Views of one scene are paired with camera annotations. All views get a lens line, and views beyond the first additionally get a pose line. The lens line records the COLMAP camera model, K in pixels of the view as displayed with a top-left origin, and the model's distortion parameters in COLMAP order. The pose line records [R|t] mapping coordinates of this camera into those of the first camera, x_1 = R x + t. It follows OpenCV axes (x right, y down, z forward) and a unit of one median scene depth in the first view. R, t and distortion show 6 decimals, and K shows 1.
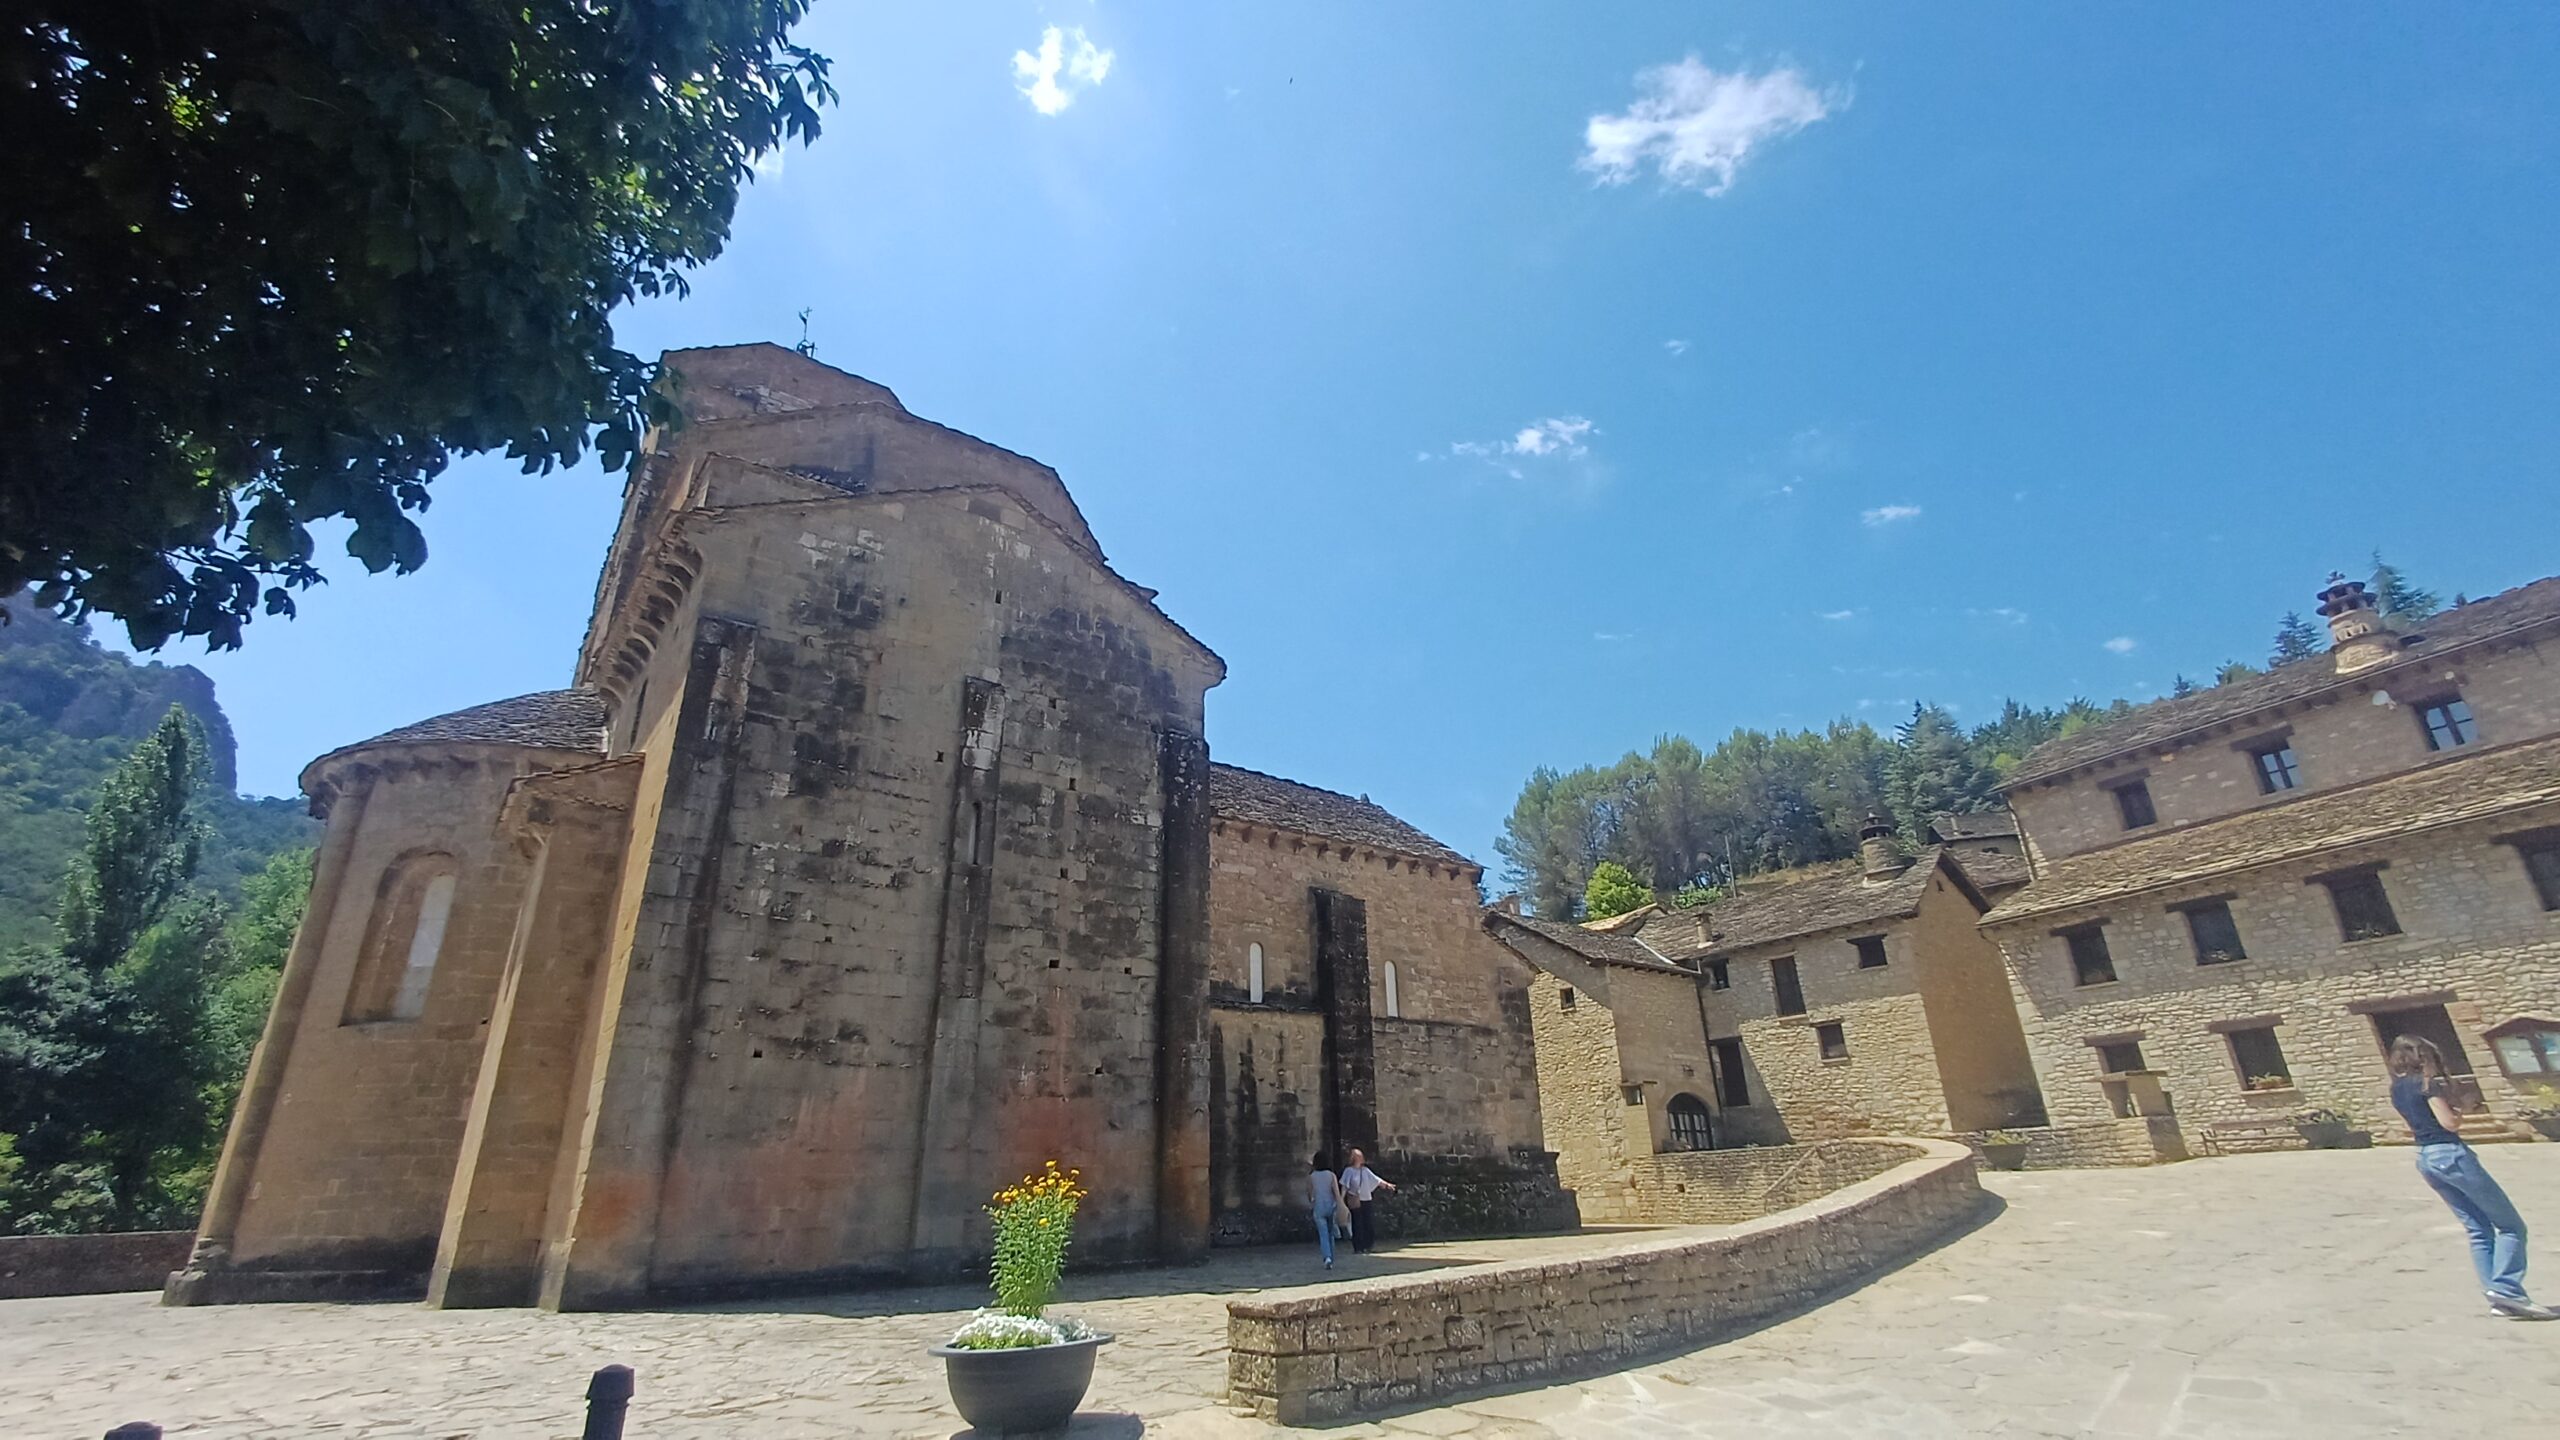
lens RADIAL K [[1165.9, 0, 1280.4], [0, 1165.9, 727.7], [0, 0, 1]] dist [0.003121, 0.000502]
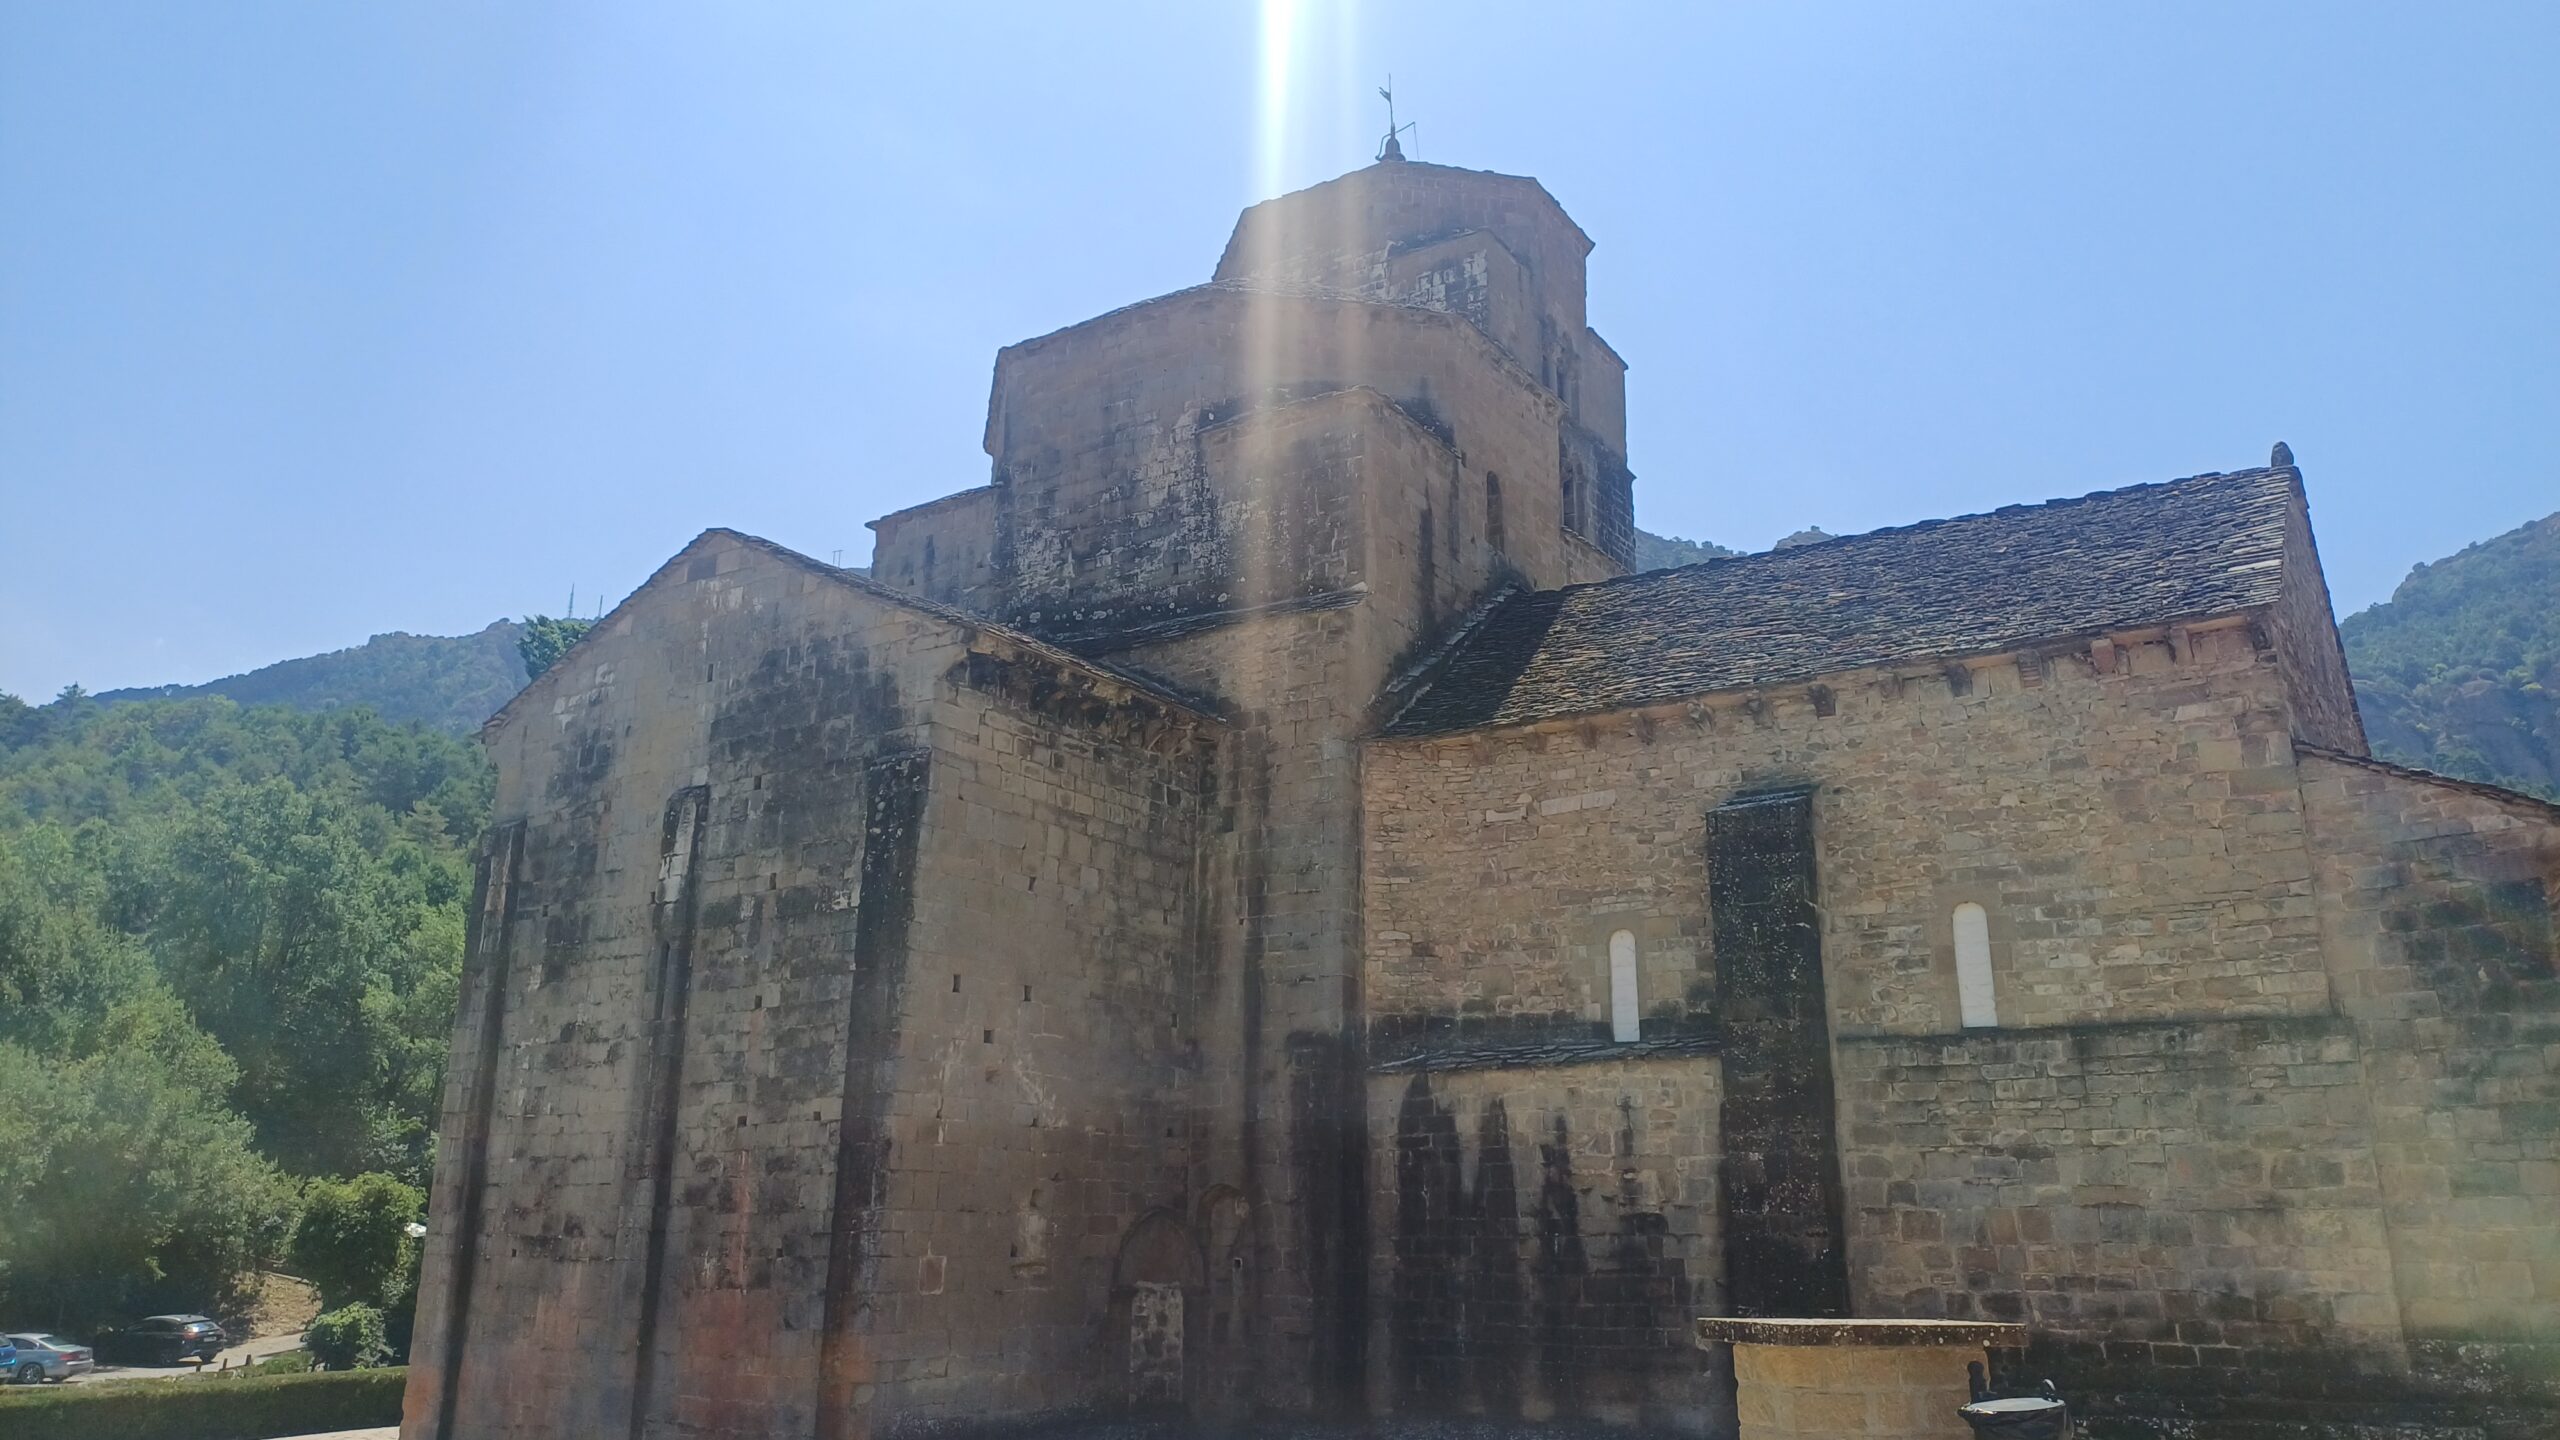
lens RADIAL K [[1883.8, 0, 1275.7], [0, 1883.8, 703.6], [0, 0, 1]] dist [0.051474, -0.018810]
pose [[0.348519, -0.232038, -0.908126, 1.120591], [0.347125, 0.931933, -0.104903, 0.188175], [0.870654, -0.278672, 0.405343, 0.823438]]
